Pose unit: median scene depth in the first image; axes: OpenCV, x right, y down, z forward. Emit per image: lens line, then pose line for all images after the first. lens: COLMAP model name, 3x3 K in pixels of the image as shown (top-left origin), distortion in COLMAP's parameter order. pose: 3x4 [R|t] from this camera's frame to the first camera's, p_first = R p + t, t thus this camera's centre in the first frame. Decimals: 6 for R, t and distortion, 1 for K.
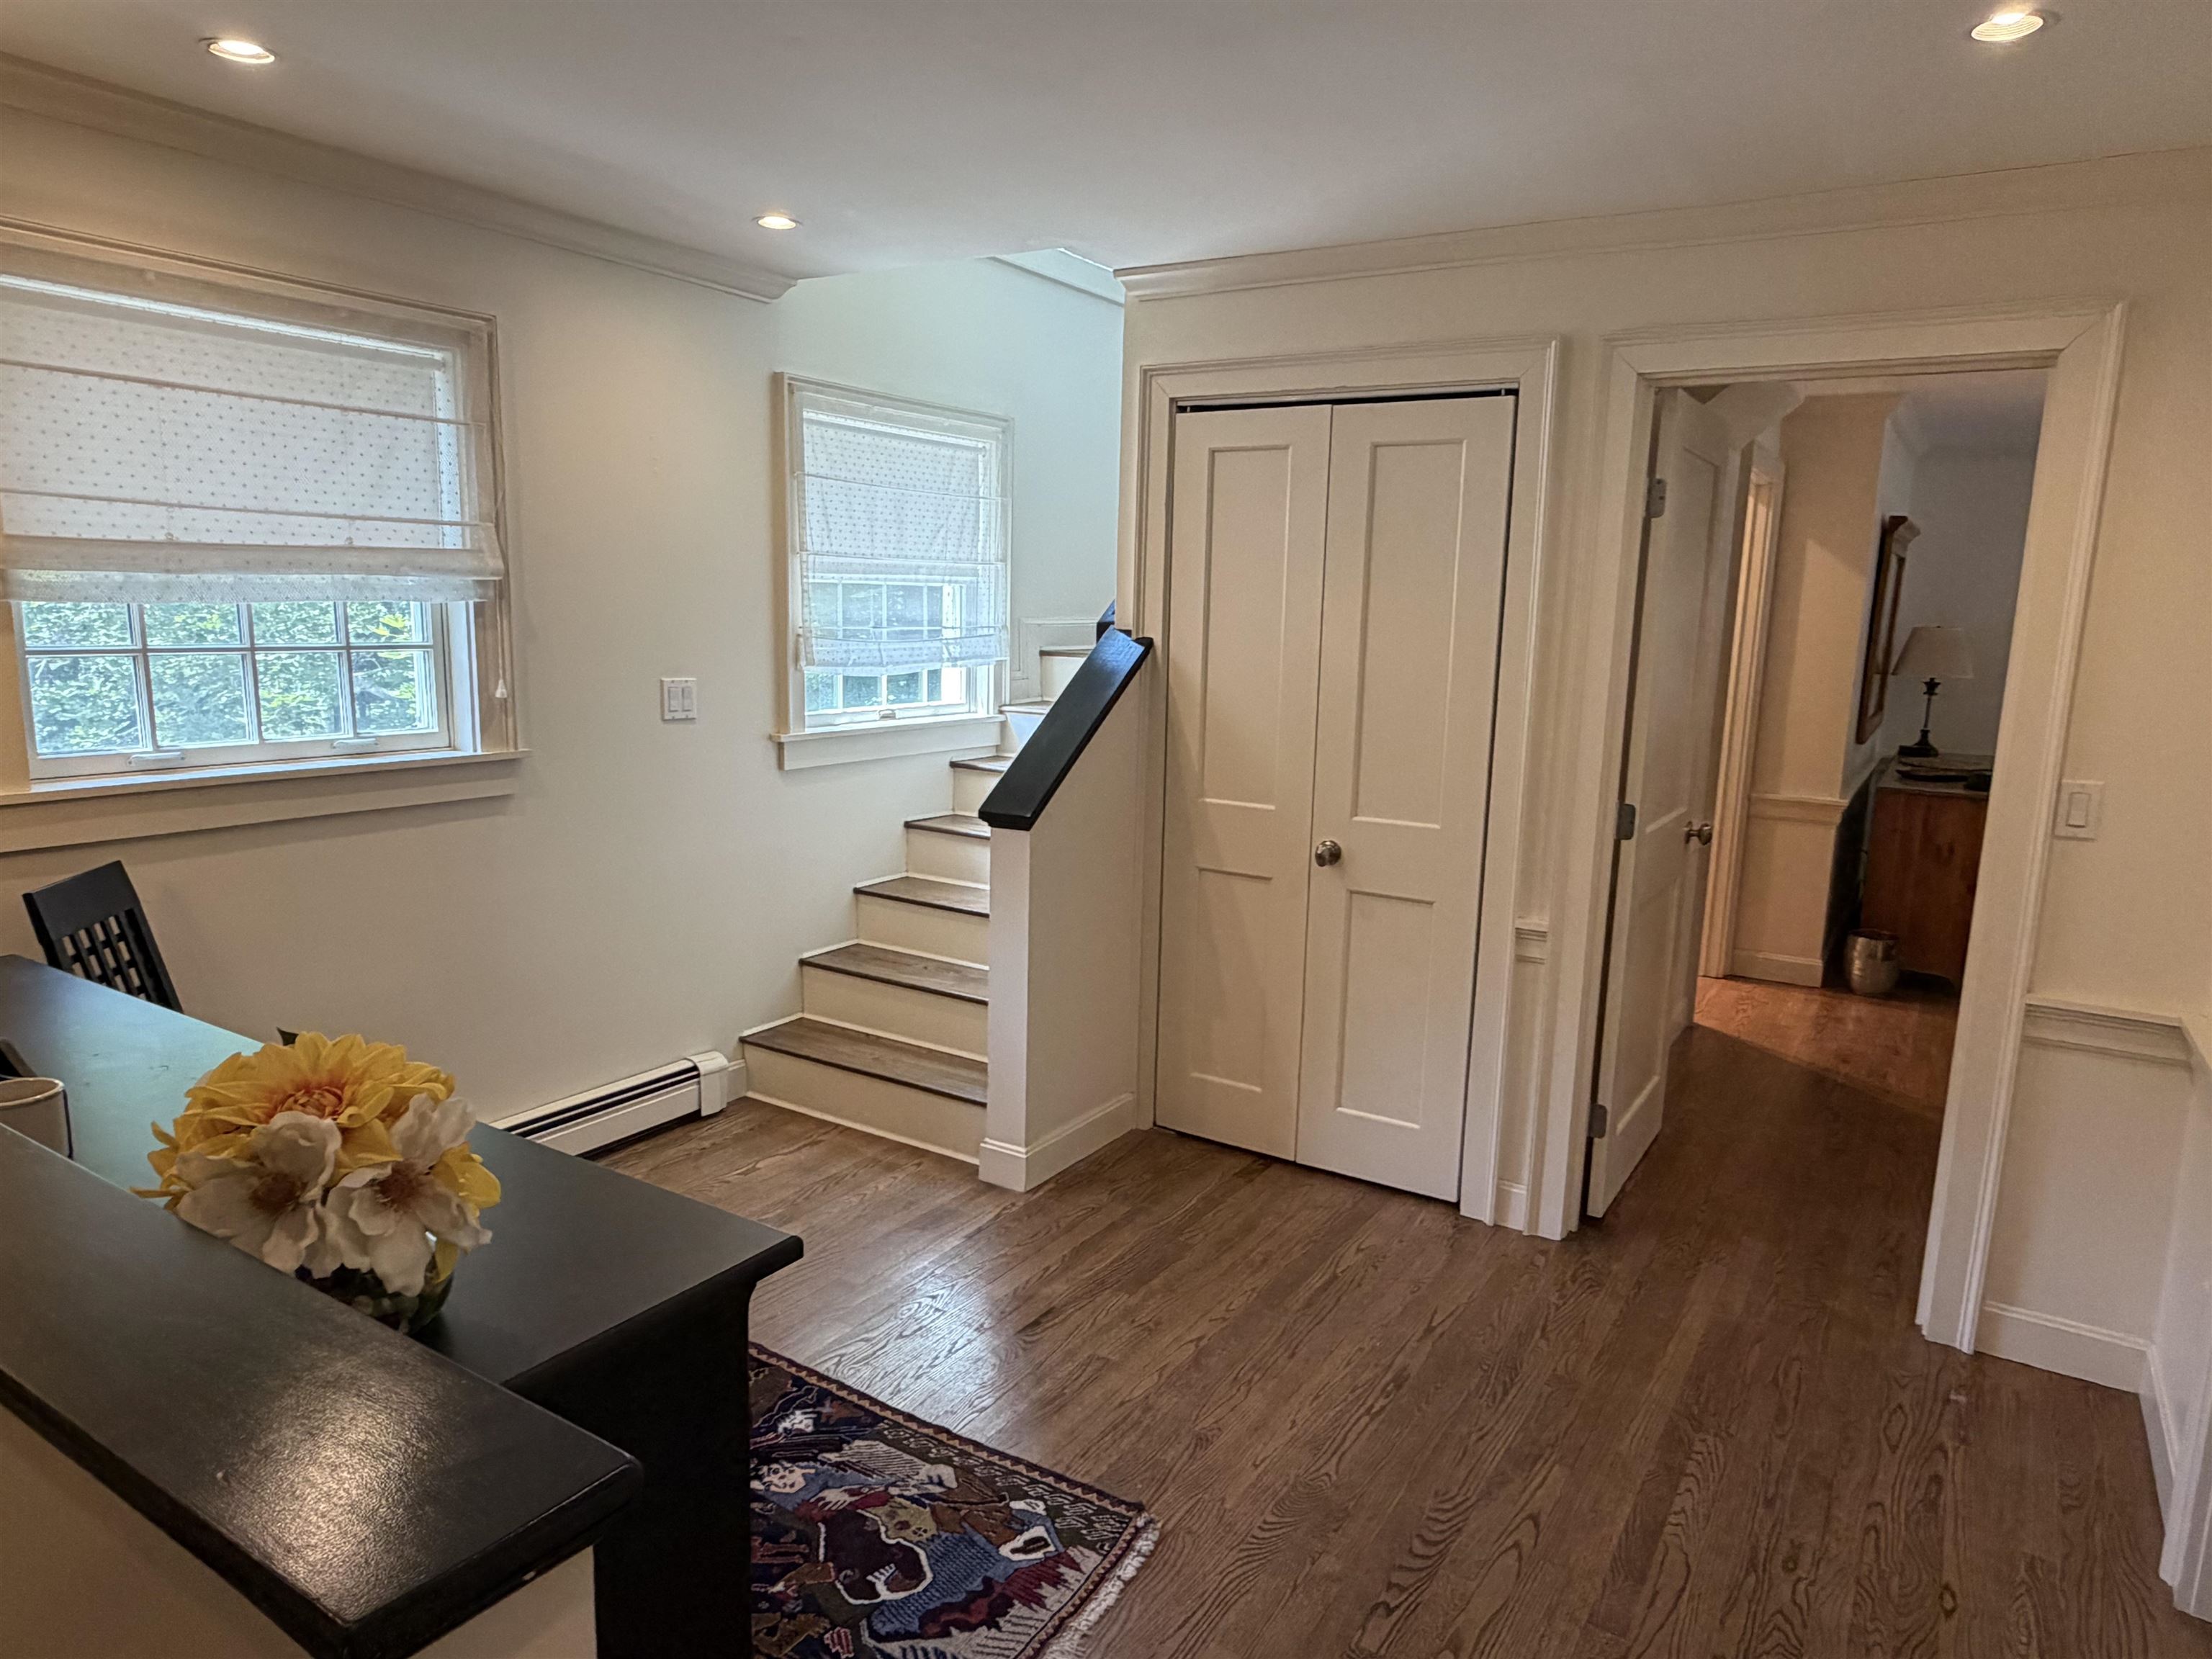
lens RADIAL K [[1368.4, 0, 1106.0], [0, 1368.4, 829.5], [0, 0, 1]] dist [-0.000613, 0.000032]
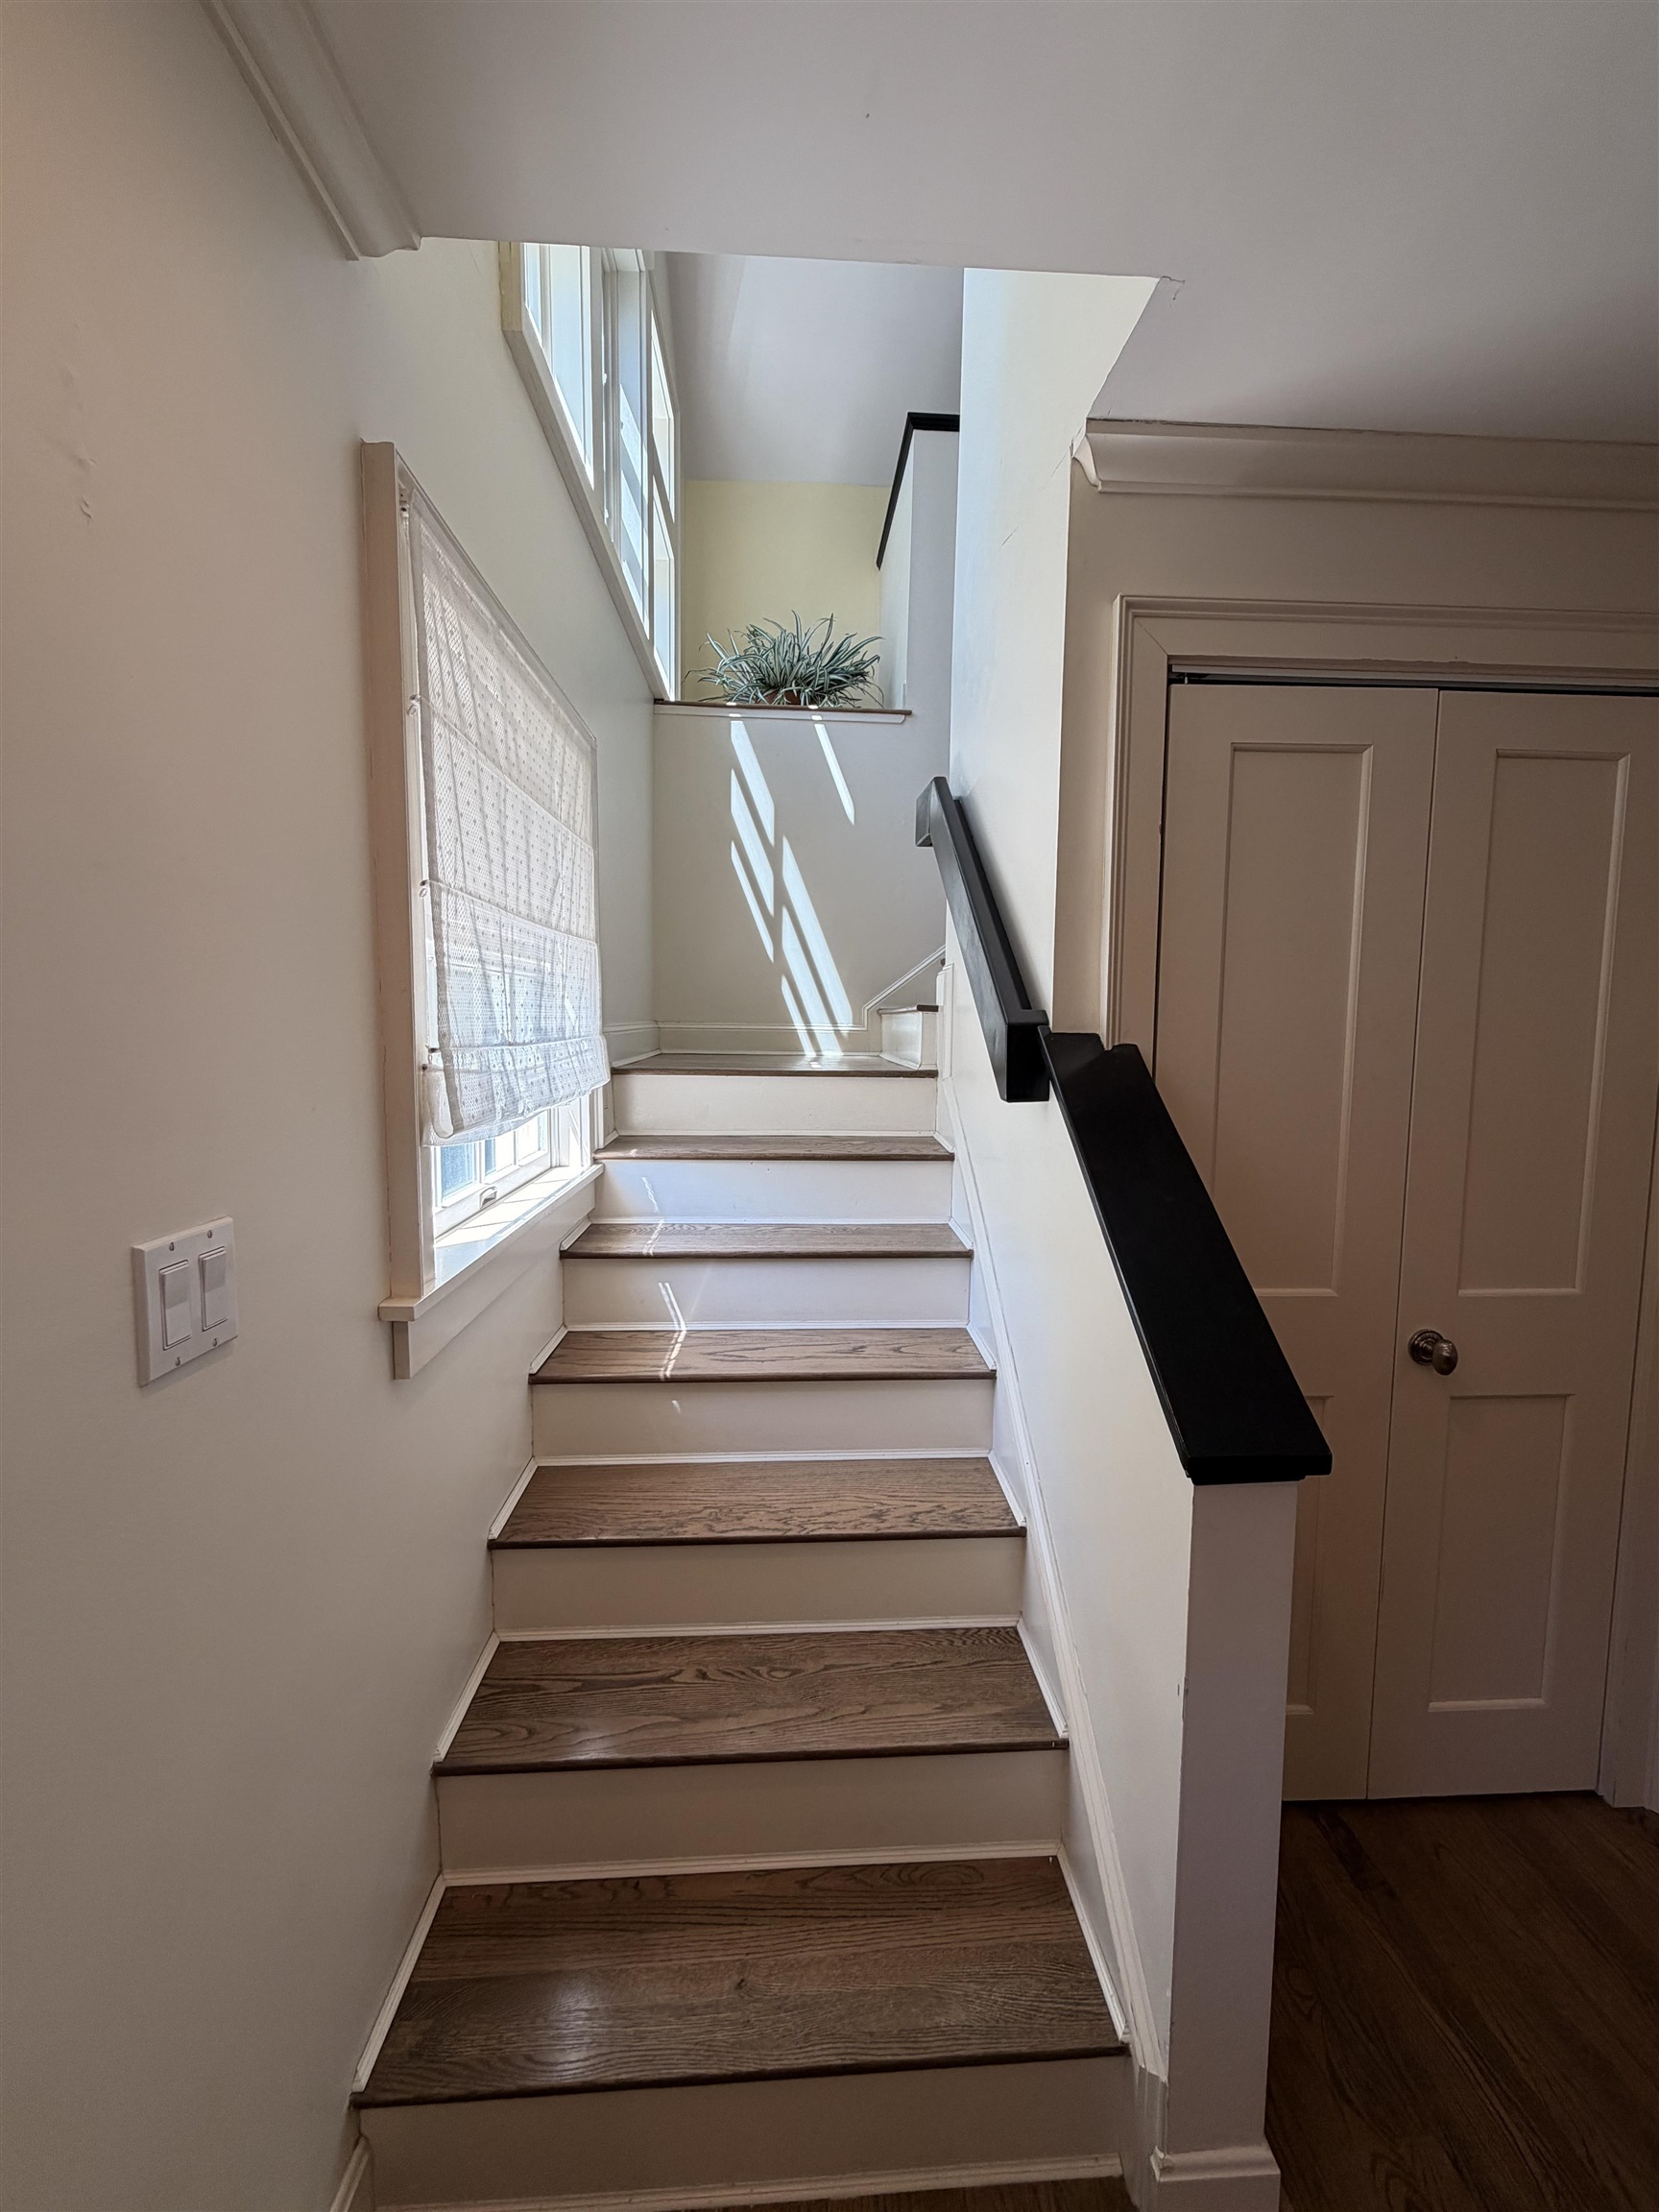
lens RADIAL K [[898.6, 0, 829.5], [0, 898.6, 1106.0], [0, 0, 1]] dist [-0.000535, 0.000153]
pose [[0.818914, -0.072112, 0.569368, -0.286007], [0.103787, 0.994326, -0.023342, -0.110223], [-0.564454, 0.078208, 0.821751, 0.698881]]
